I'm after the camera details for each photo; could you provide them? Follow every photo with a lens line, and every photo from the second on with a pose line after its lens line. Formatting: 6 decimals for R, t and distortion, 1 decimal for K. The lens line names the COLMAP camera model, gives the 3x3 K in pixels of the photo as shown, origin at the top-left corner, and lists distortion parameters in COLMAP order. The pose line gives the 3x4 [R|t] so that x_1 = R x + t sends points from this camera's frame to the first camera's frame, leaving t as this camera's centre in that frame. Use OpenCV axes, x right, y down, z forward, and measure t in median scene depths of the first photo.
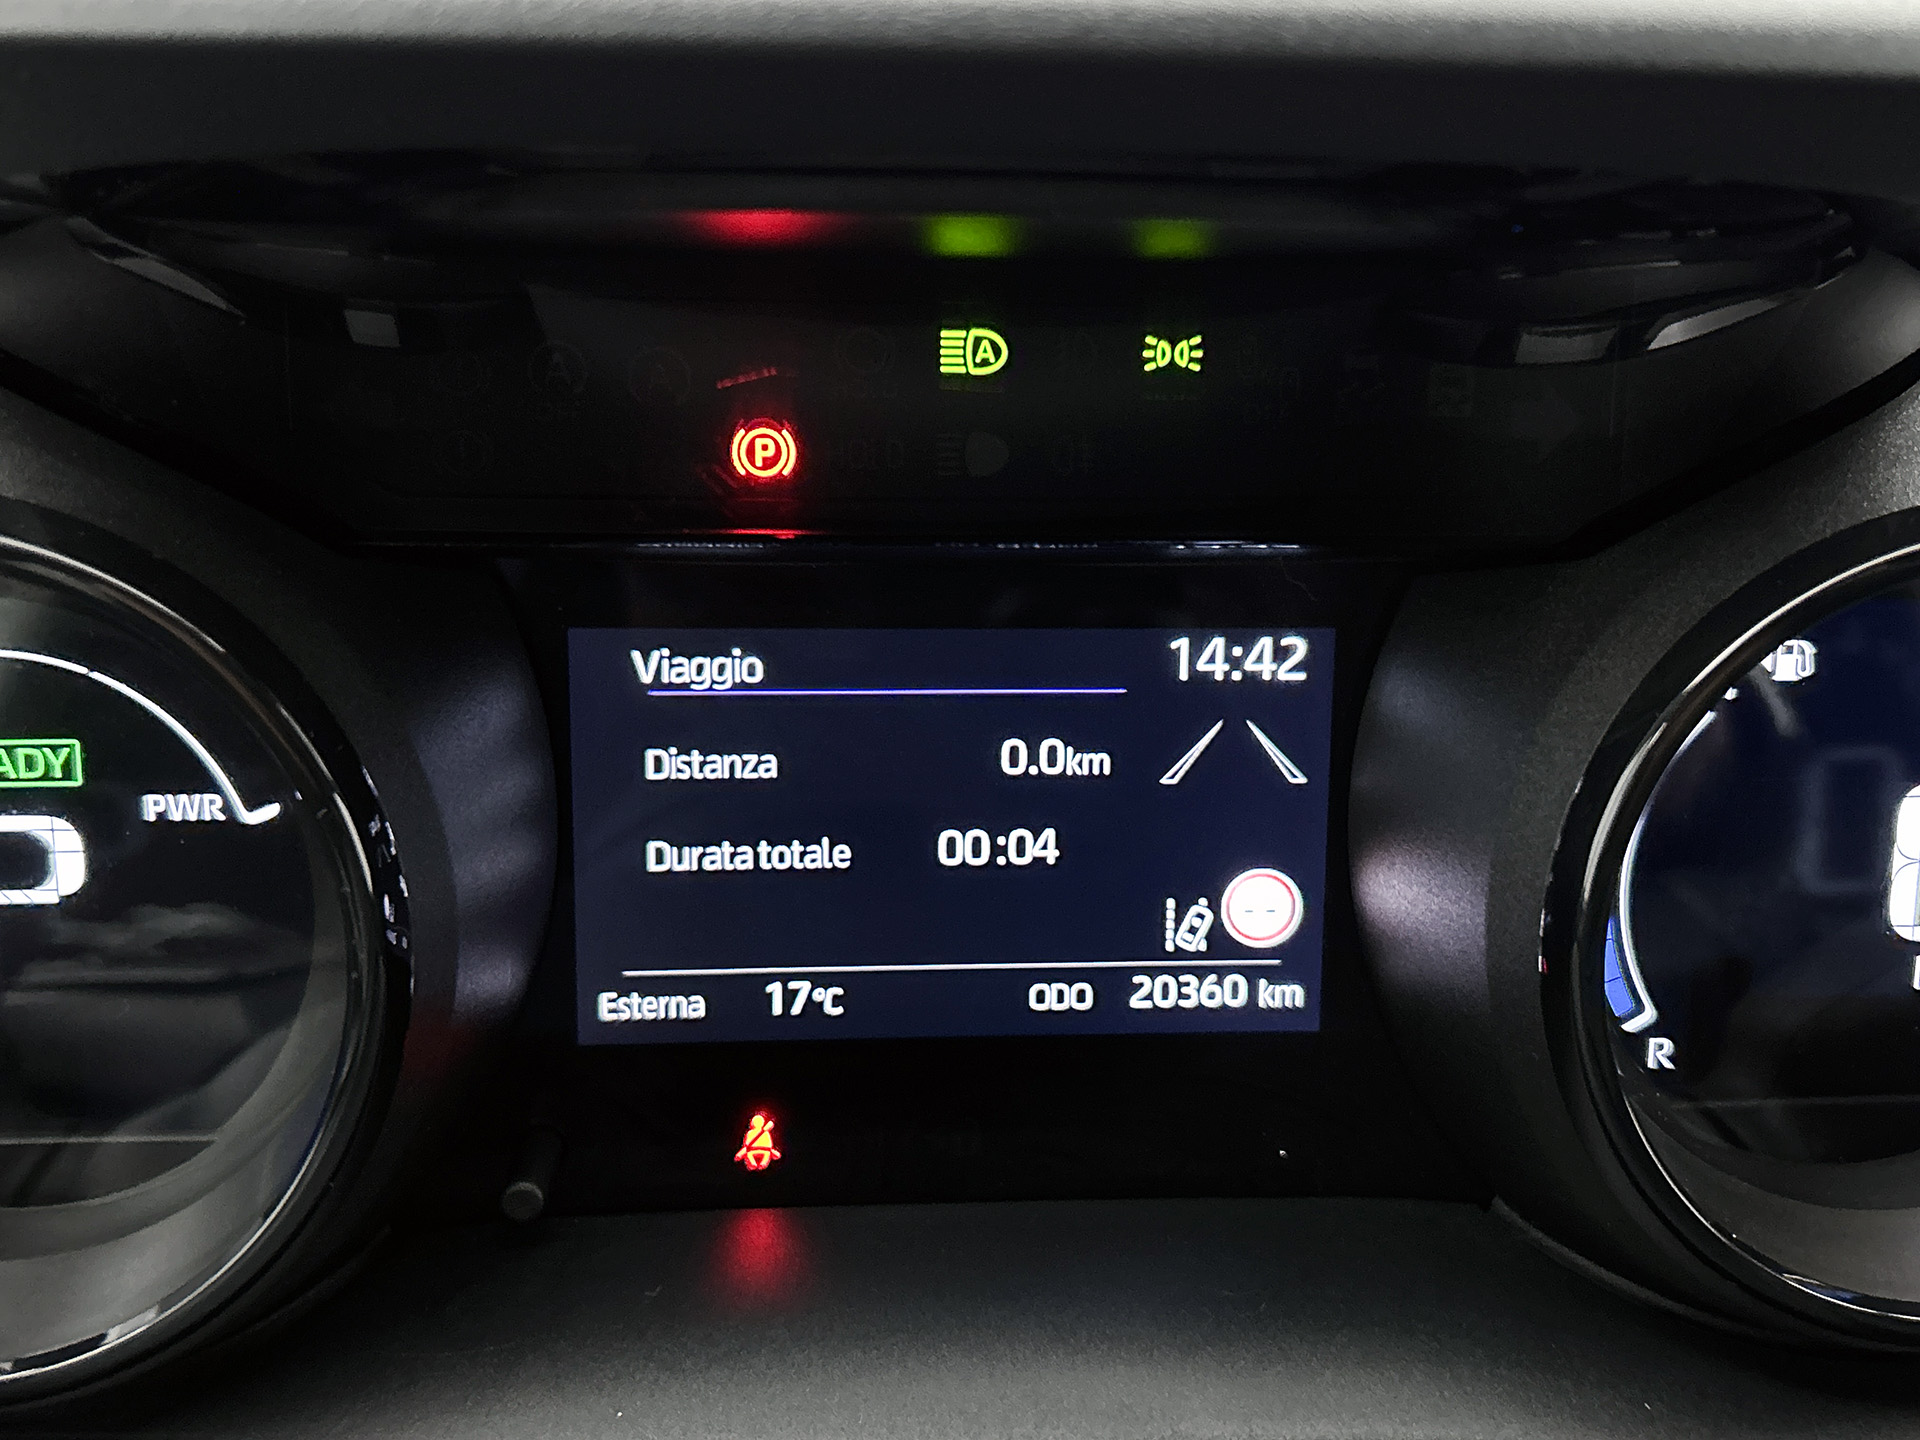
lens RADIAL K [[2085.4, 0, 998.9], [0, 2085.4, 713.9], [0, 0, 1]] dist [0.061501, 0.000000]
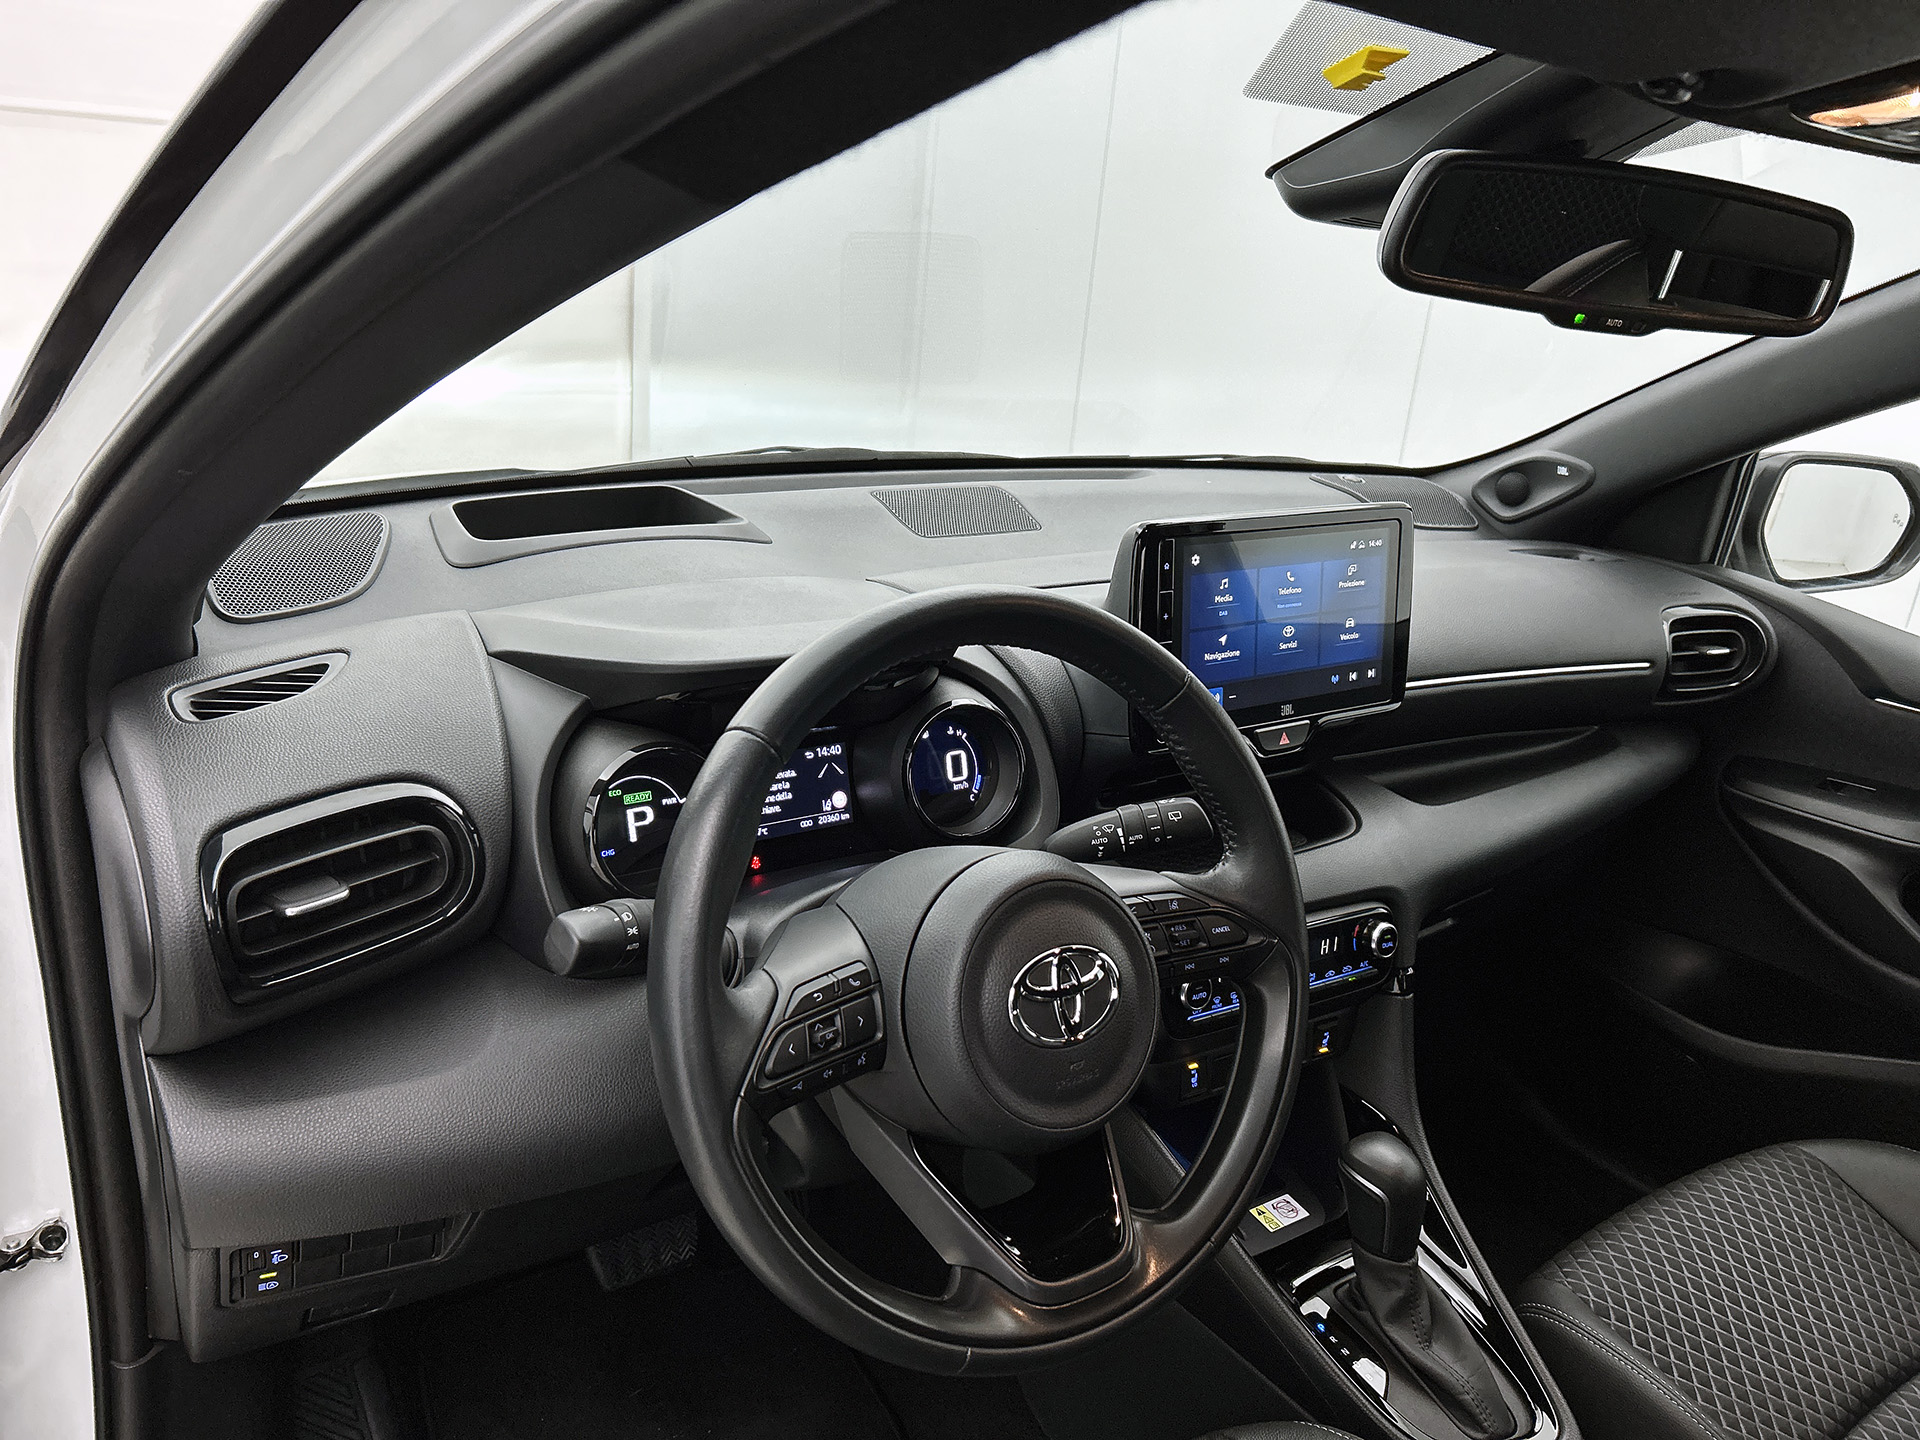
lens RADIAL K [[1486.2, 0, 979.7], [0, 1486.2, 723.8], [0, 0, 1]] dist [0.045422, -0.050087]
pose [[0.862119, -0.133910, 0.488691, -1.342126], [0.190492, 0.979352, -0.067695, 0.226345], [-0.469536, 0.151453, 0.869827, -2.358563]]
